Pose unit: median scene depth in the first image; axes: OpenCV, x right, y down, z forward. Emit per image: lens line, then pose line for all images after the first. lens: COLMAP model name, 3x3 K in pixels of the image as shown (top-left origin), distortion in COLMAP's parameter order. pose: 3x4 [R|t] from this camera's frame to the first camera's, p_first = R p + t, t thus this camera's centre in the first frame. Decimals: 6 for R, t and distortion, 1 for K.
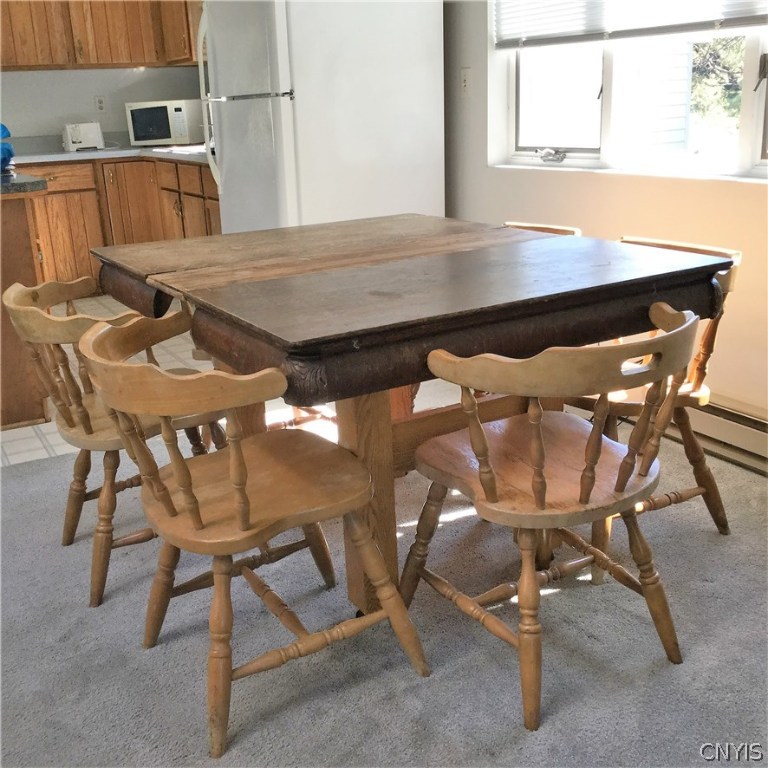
lens RADIAL K [[922.5, 0, 384.0], [0, 922.5, 384.0], [0, 0, 1]] dist [0.110754, -0.210418]
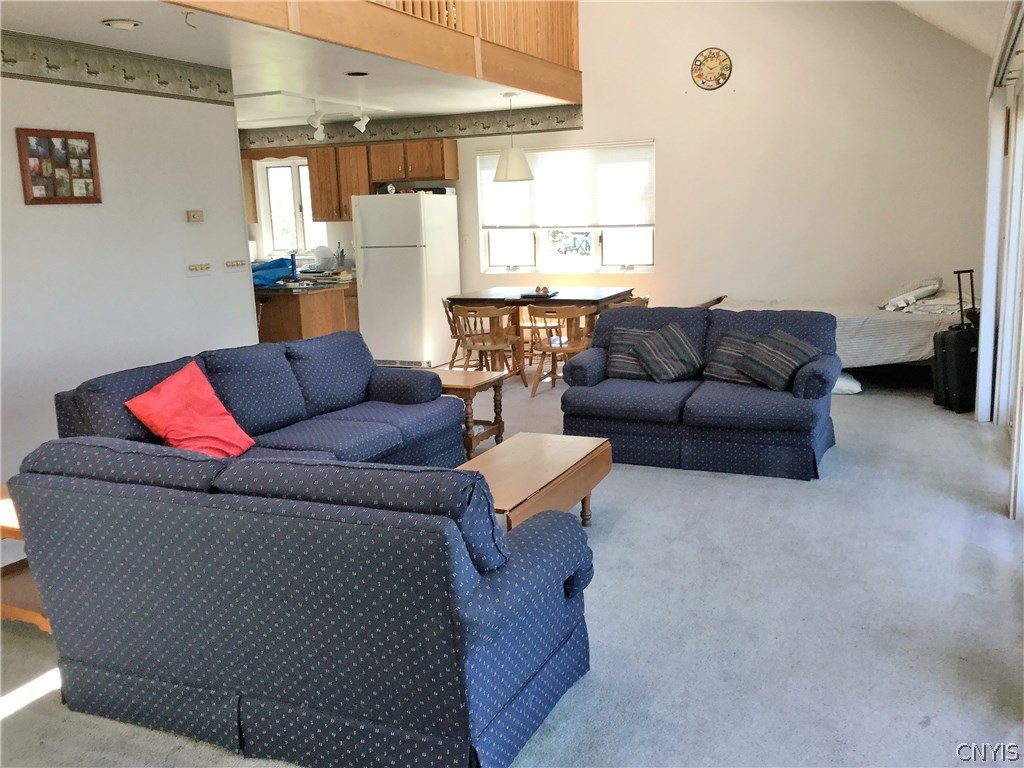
lens RADIAL K [[952.9, 0, 512.0], [0, 952.9, 384.0], [0, 0, 1]] dist [0.132470, -0.235019]
pose [[0.794803, -0.088243, 0.600418, -0.897968], [0.173688, 0.981062, -0.085733, 0.190147], [-0.581482, 0.172426, 0.795077, -0.676085]]
